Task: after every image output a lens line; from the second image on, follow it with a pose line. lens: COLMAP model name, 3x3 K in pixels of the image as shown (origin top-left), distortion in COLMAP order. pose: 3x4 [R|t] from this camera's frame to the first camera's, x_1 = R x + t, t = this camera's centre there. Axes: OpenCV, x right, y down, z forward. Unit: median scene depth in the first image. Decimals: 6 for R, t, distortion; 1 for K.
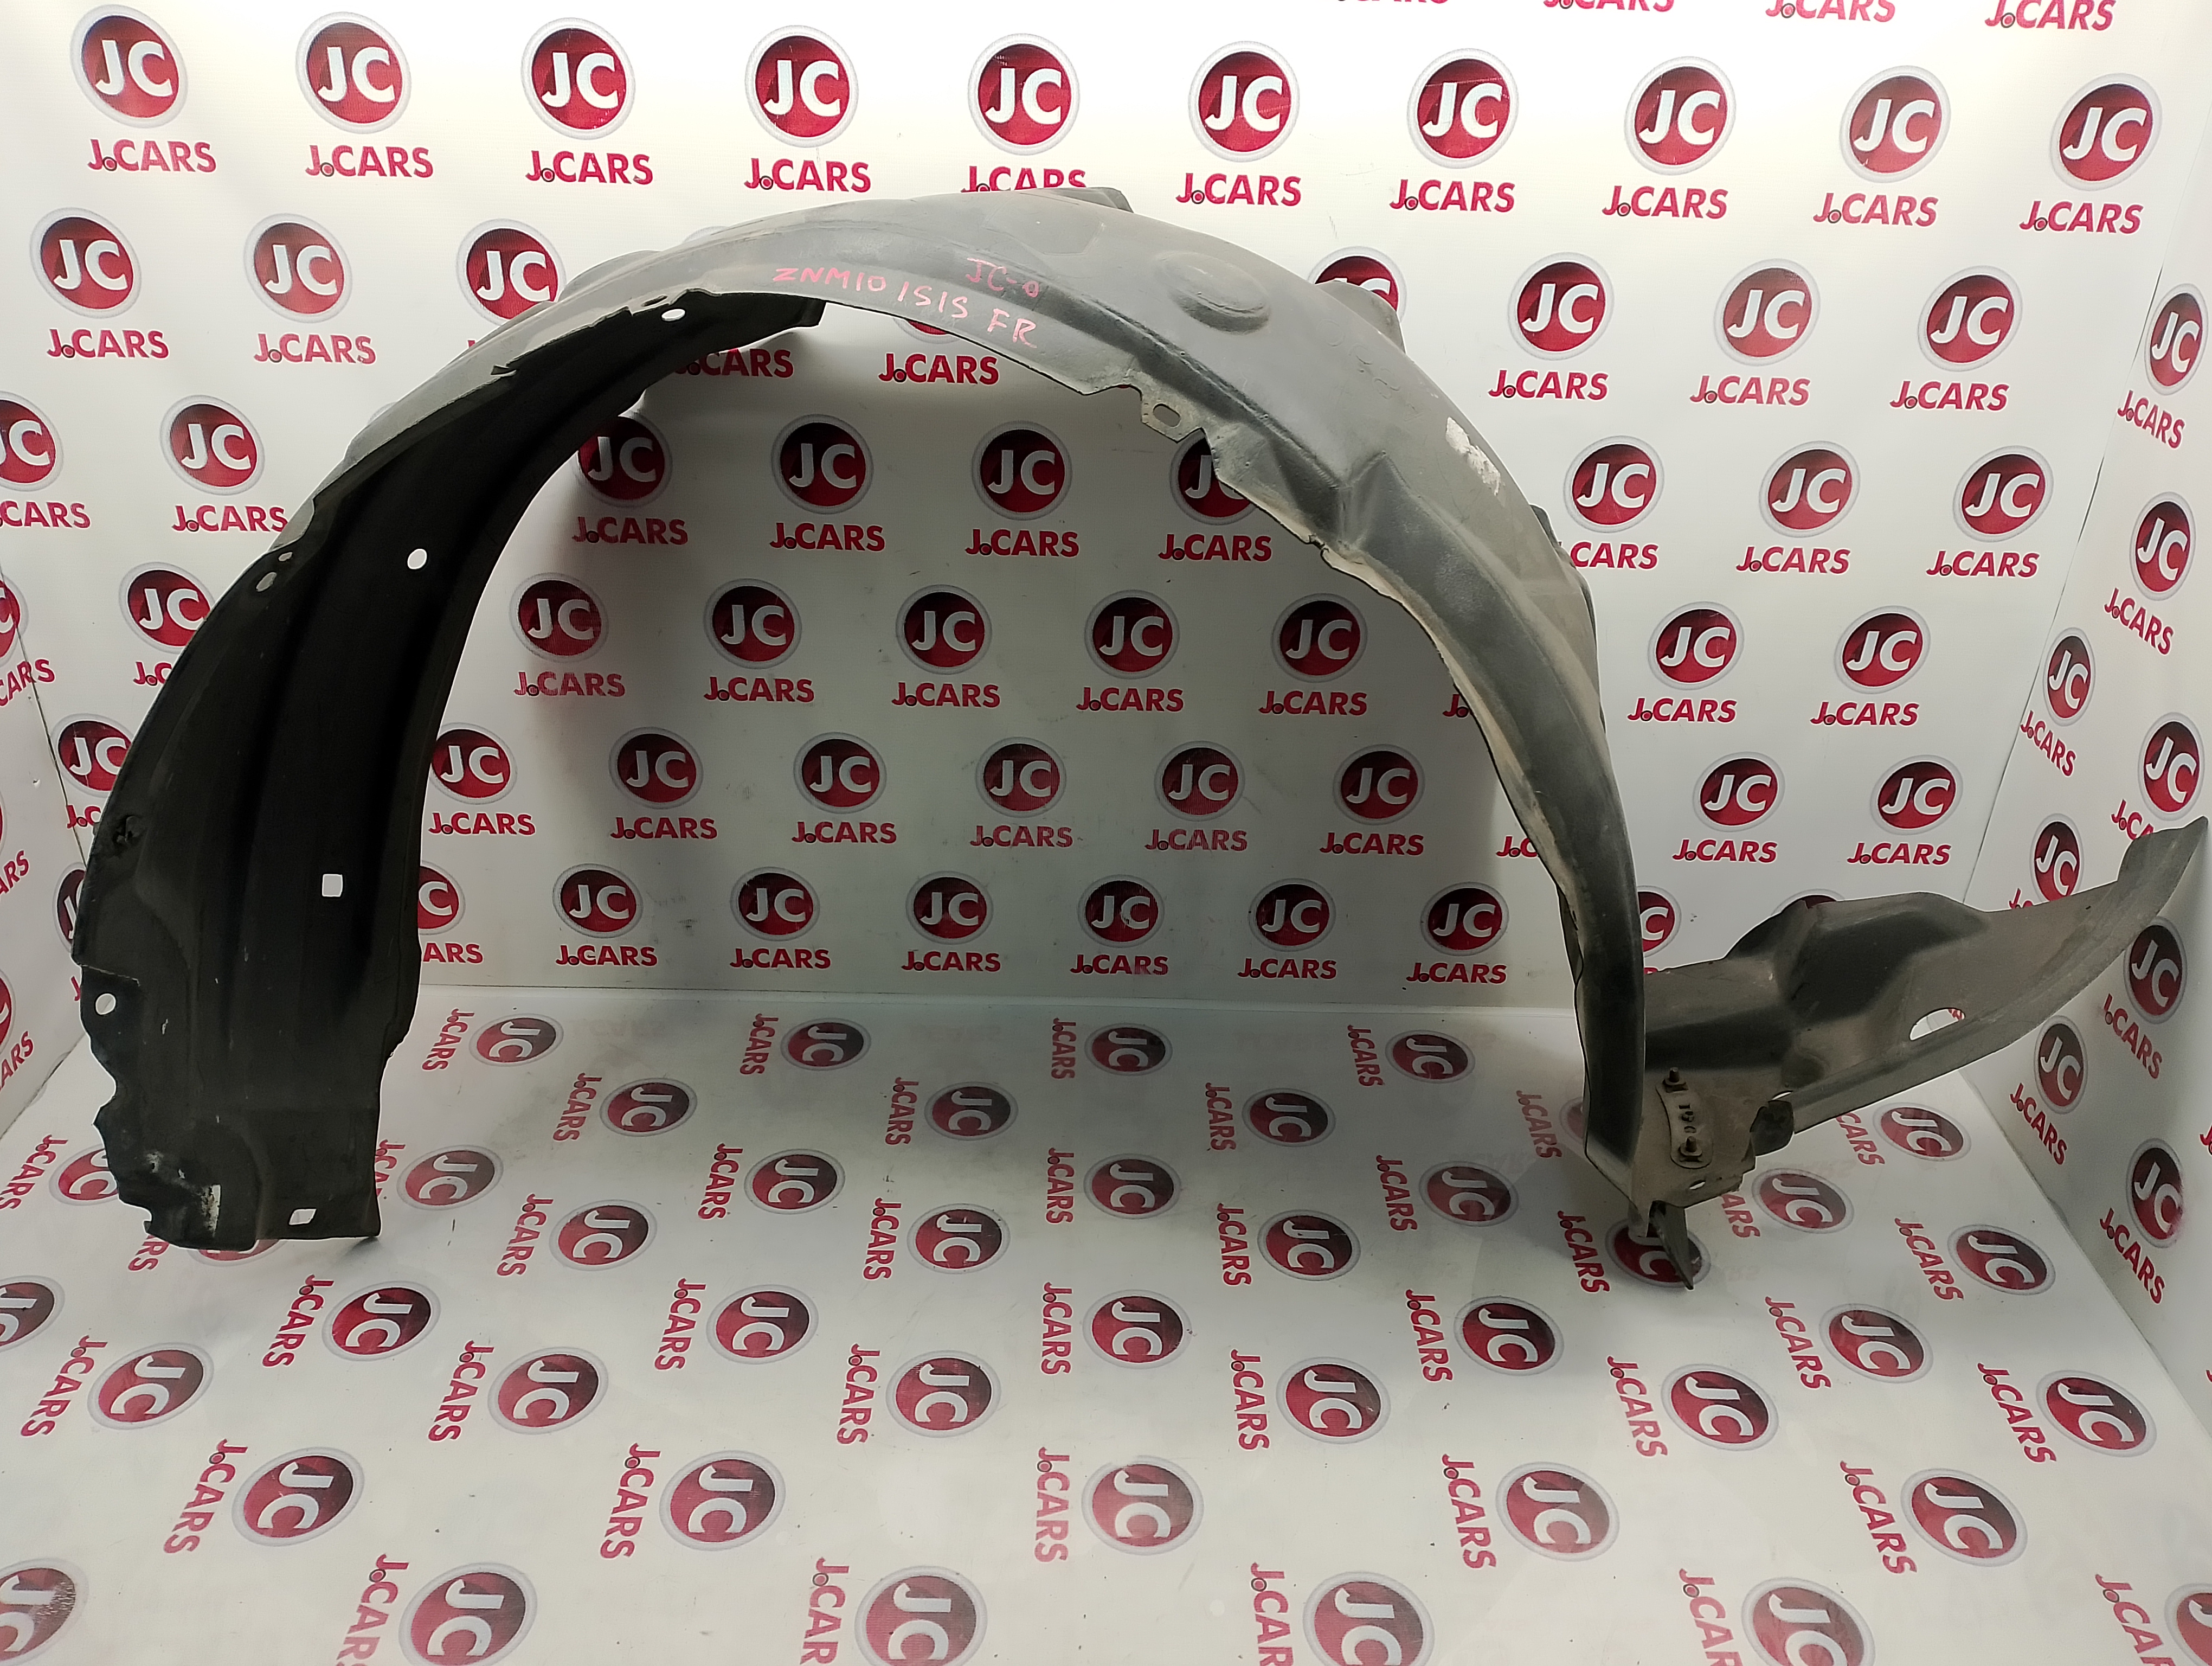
lens RADIAL K [[1765.1, 0, 1129.8], [0, 1765.1, 864.8], [0, 0, 1]] dist [0.064650, -0.114024]
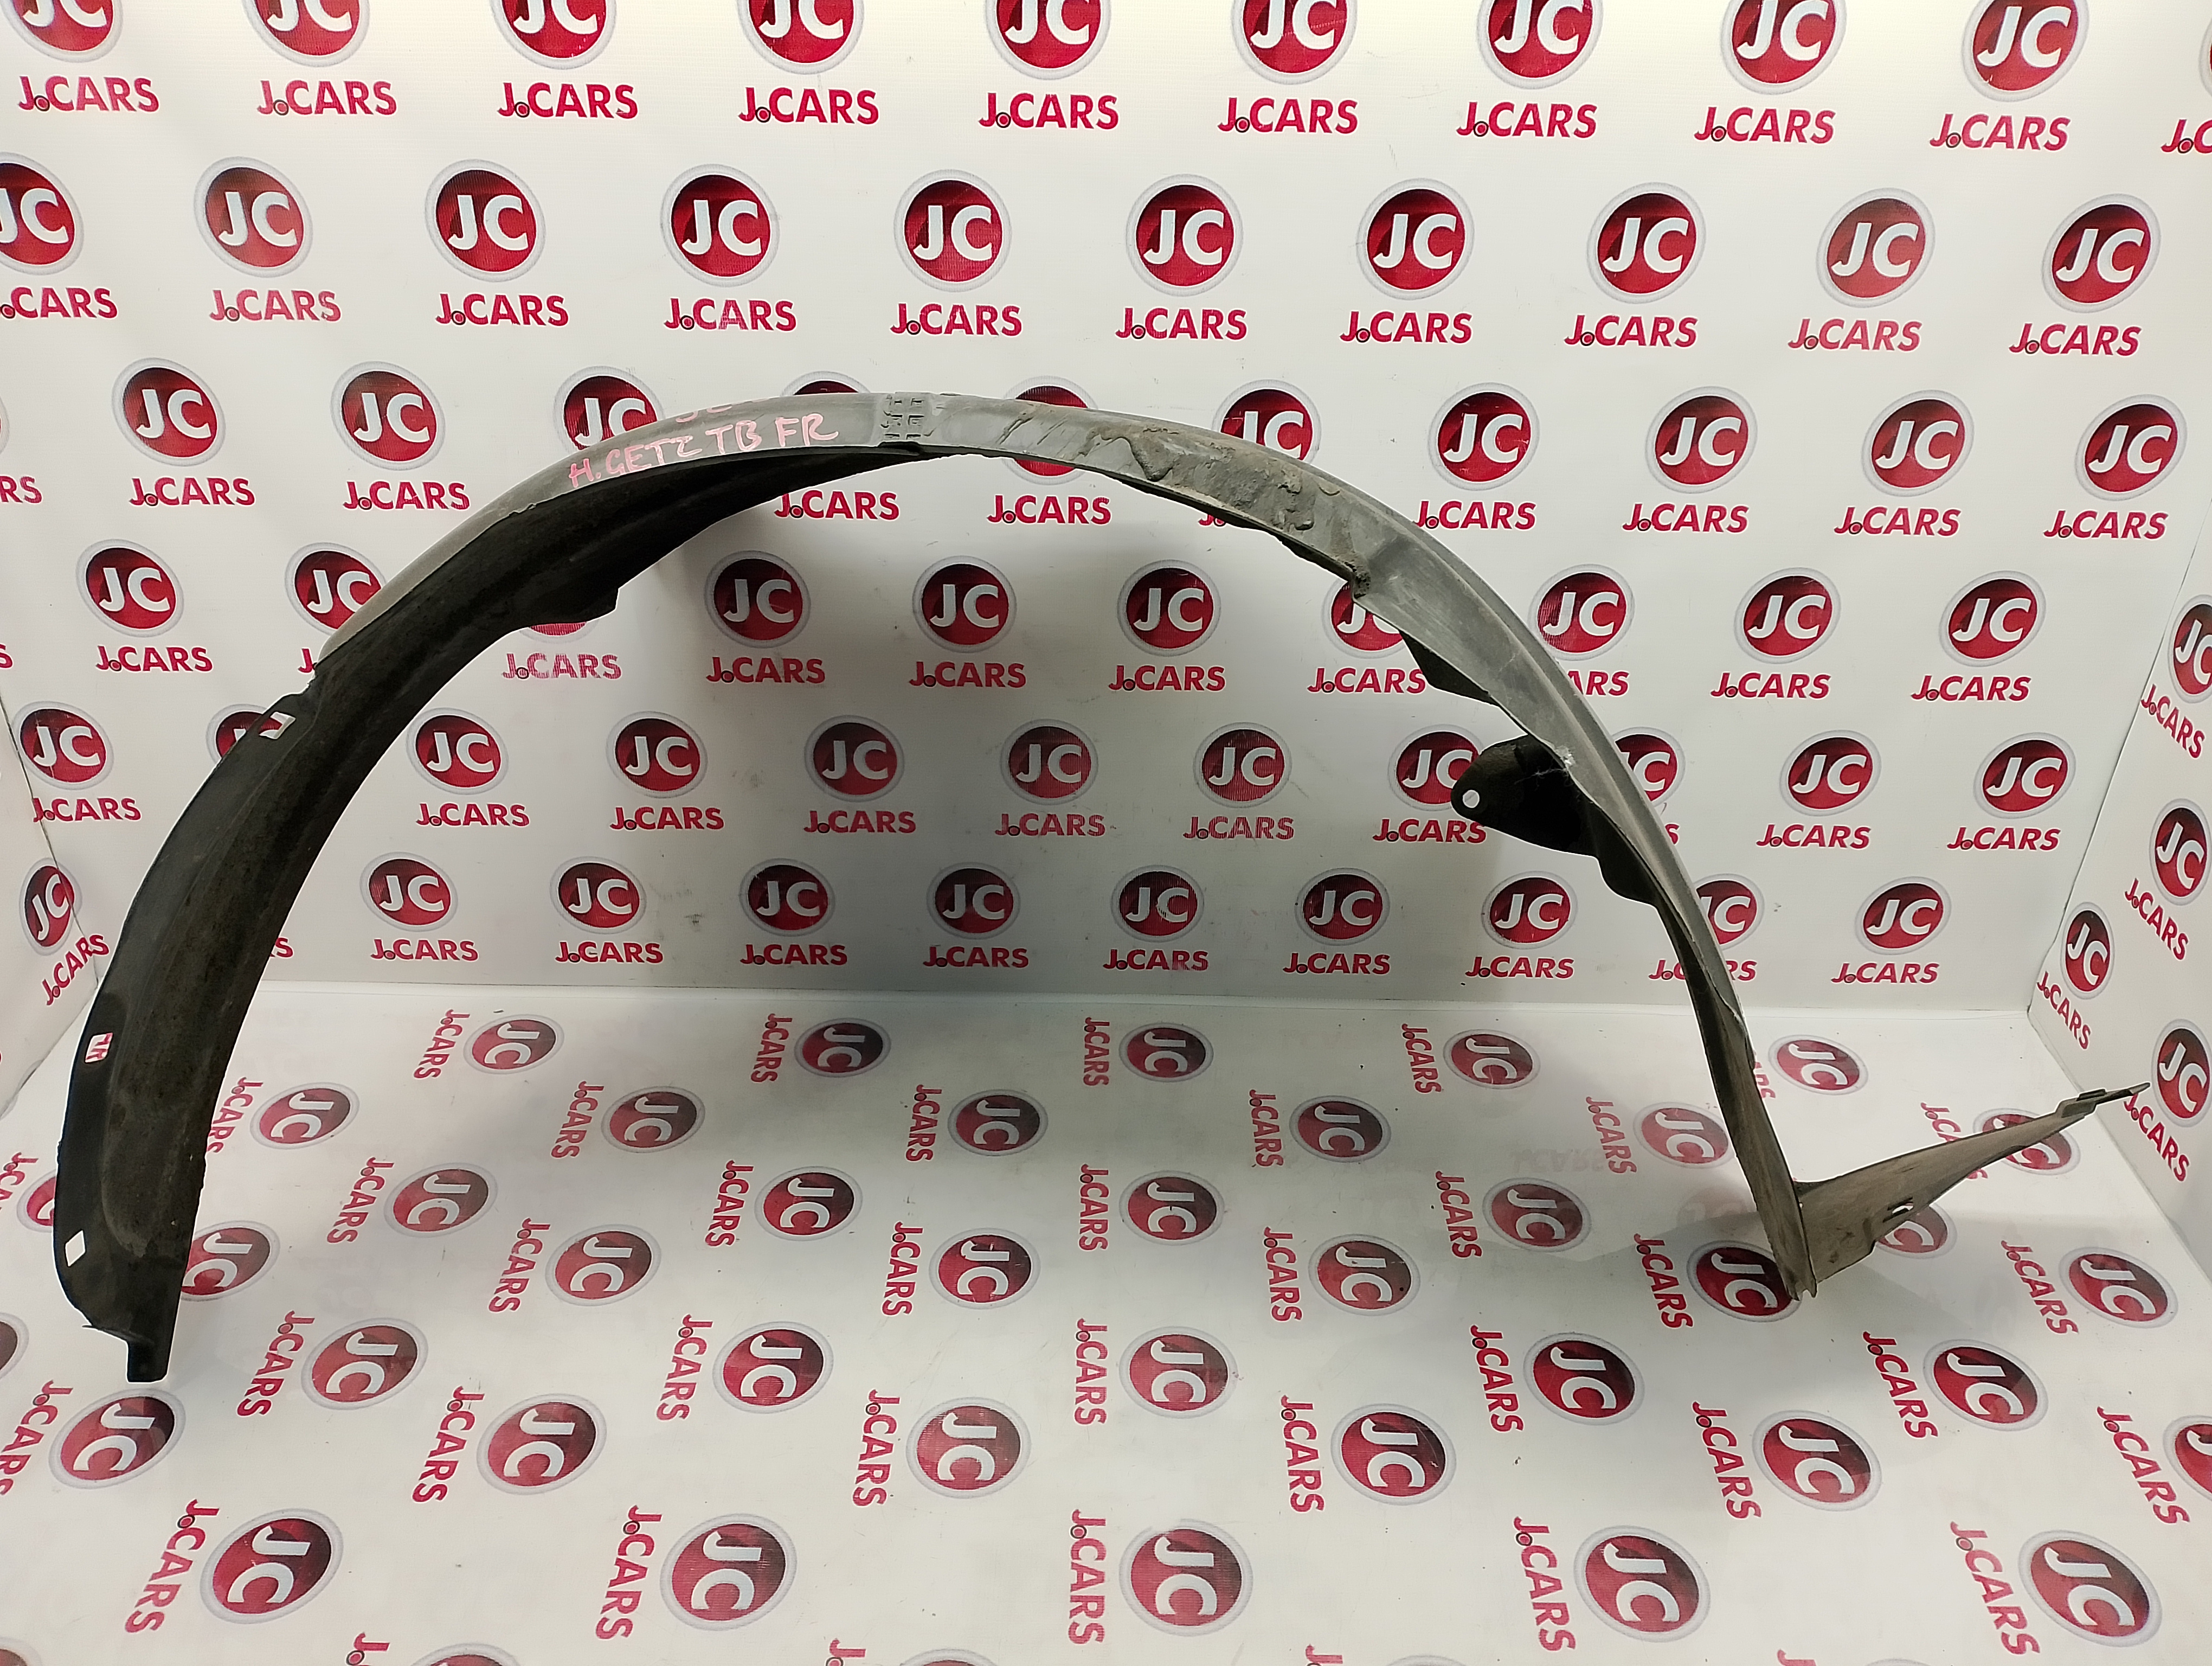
lens RADIAL K [[1765.1, 0, 1128.0], [0, 1765.1, 862.0], [0, 0, 1]] dist [0.064650, -0.114024]
pose [[0.999811, -0.004076, -0.018991, -0.003436], [0.004729, 0.999395, 0.034459, -0.033558], [0.018839, -0.034542, 0.999226, 0.085003]]
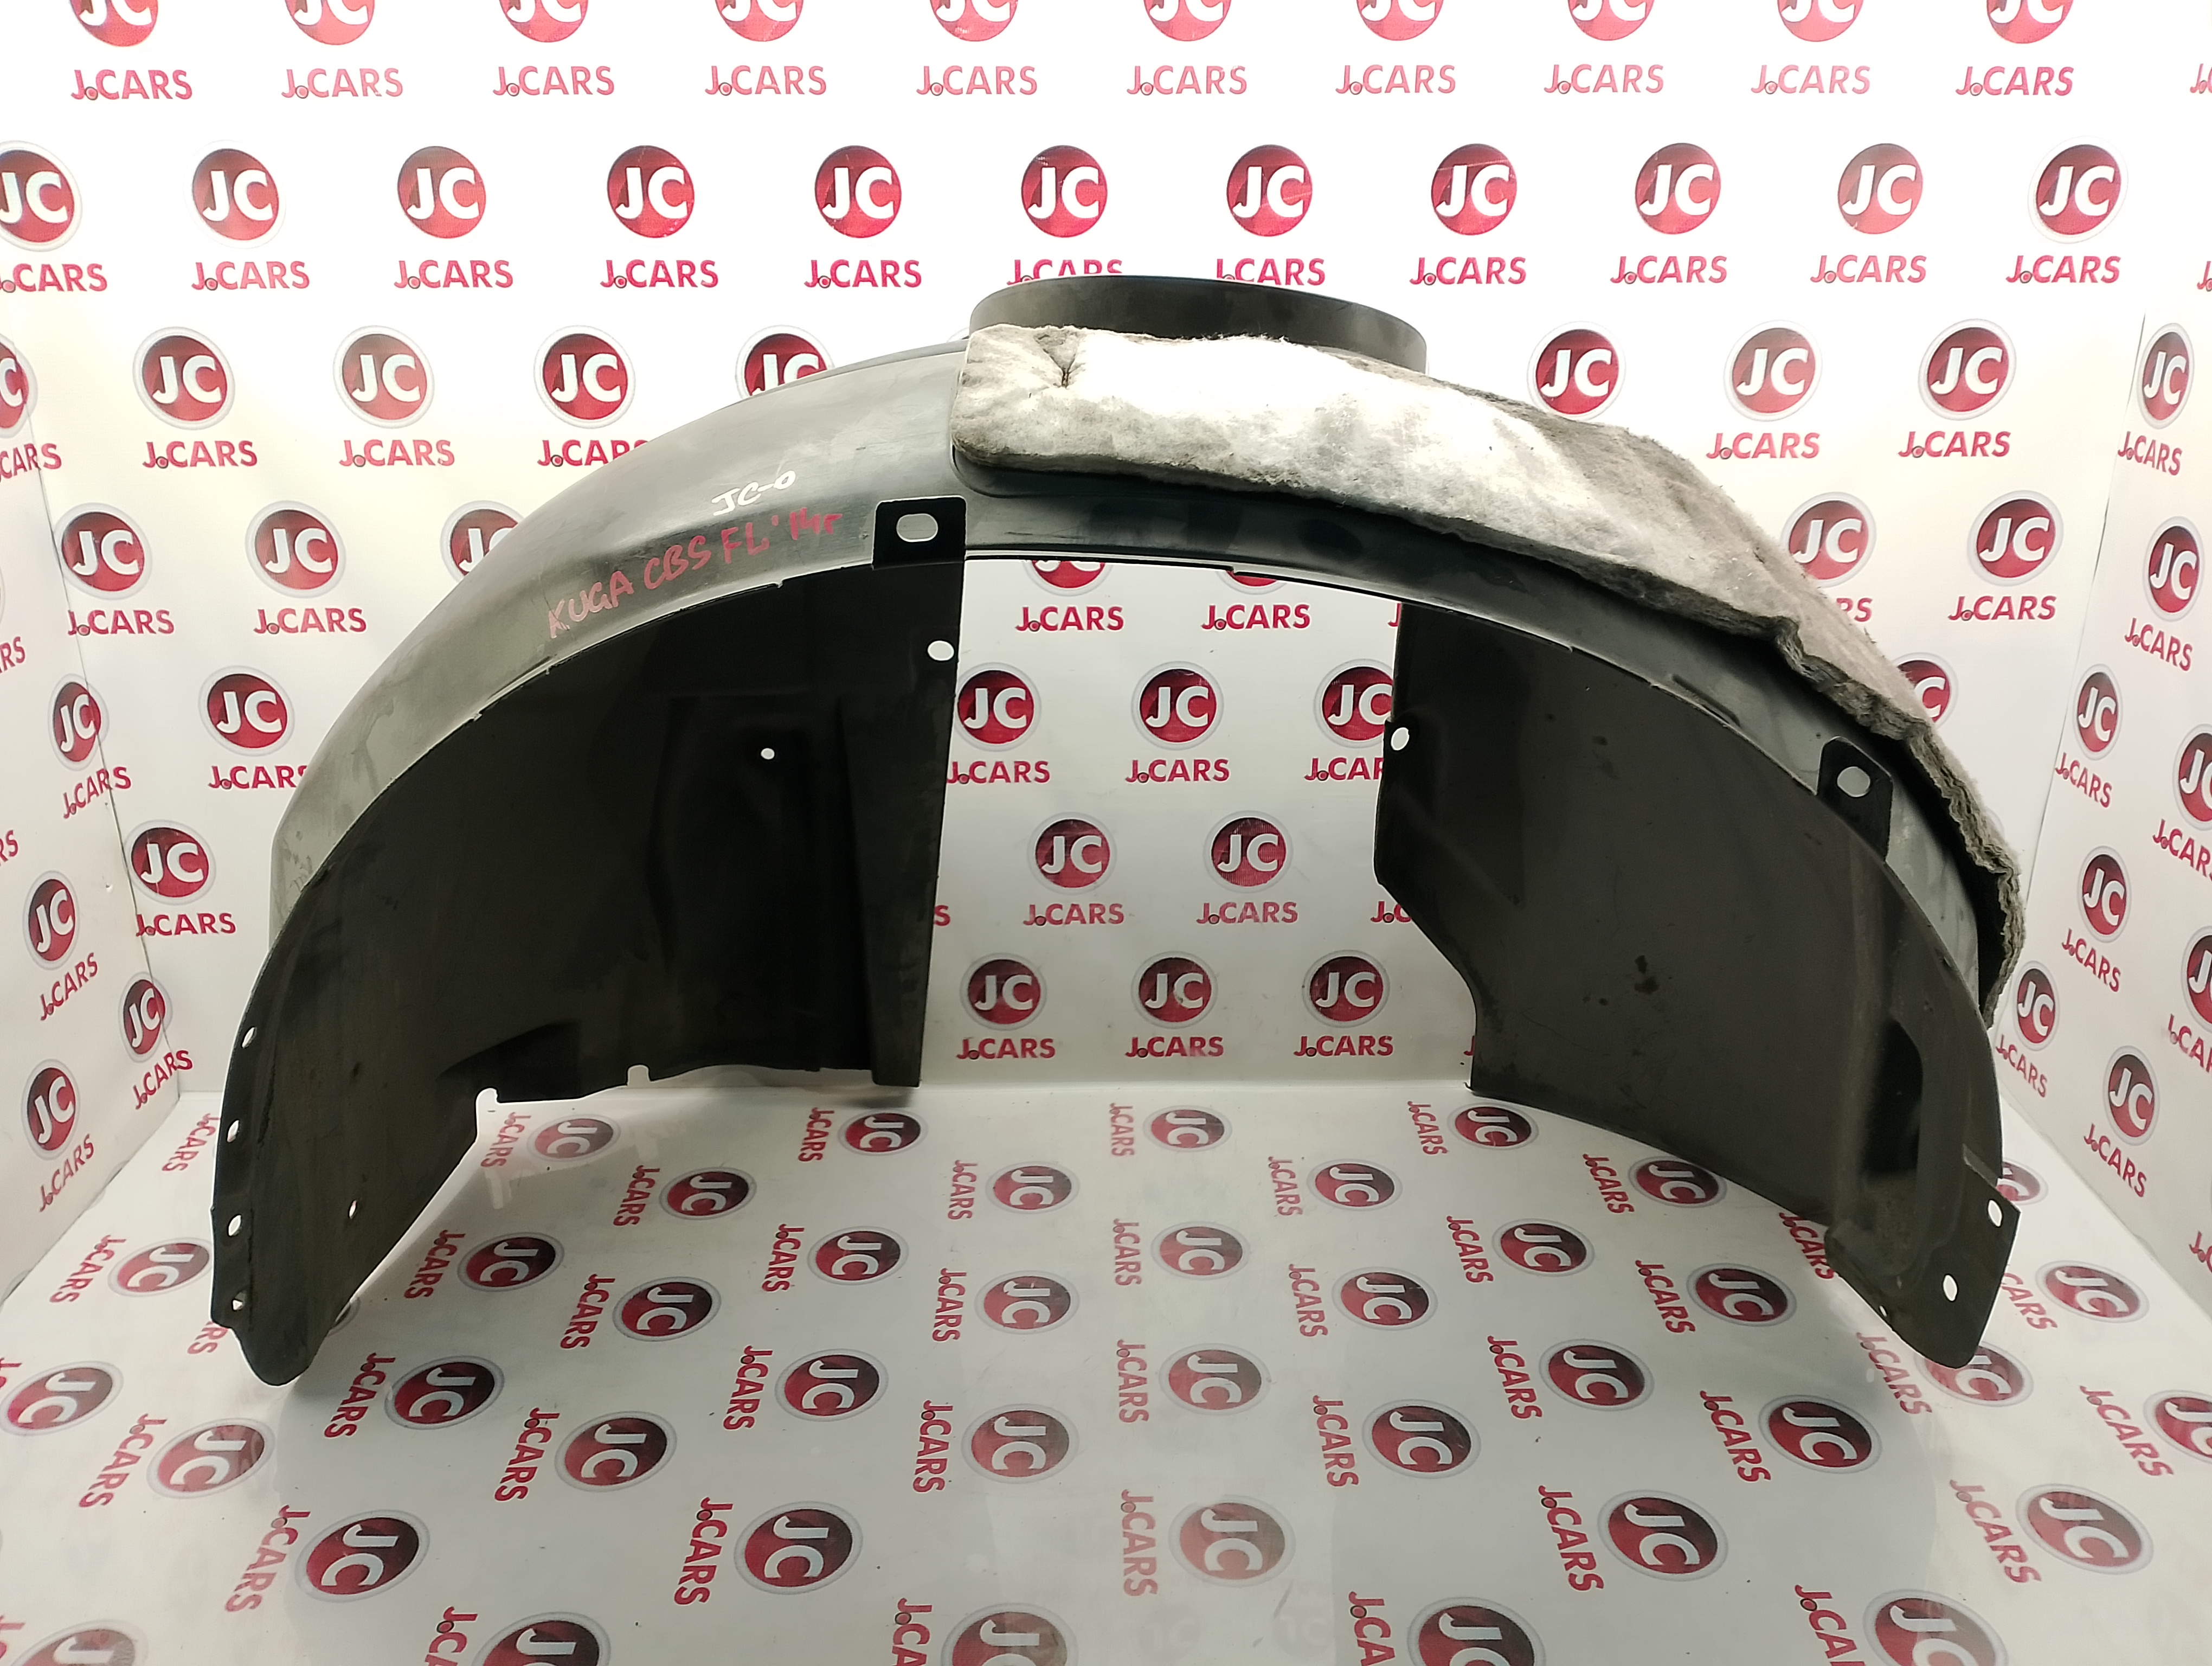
lens RADIAL K [[1765.1, 0, 1132.5], [0, 1765.1, 855.0], [0, 0, 1]] dist [0.064650, -0.114024]
pose [[0.999350, -0.035404, -0.006722, -0.023434], [0.034144, 0.989911, -0.137517, 0.105840], [0.011523, 0.137198, 0.990477, -0.007198]]
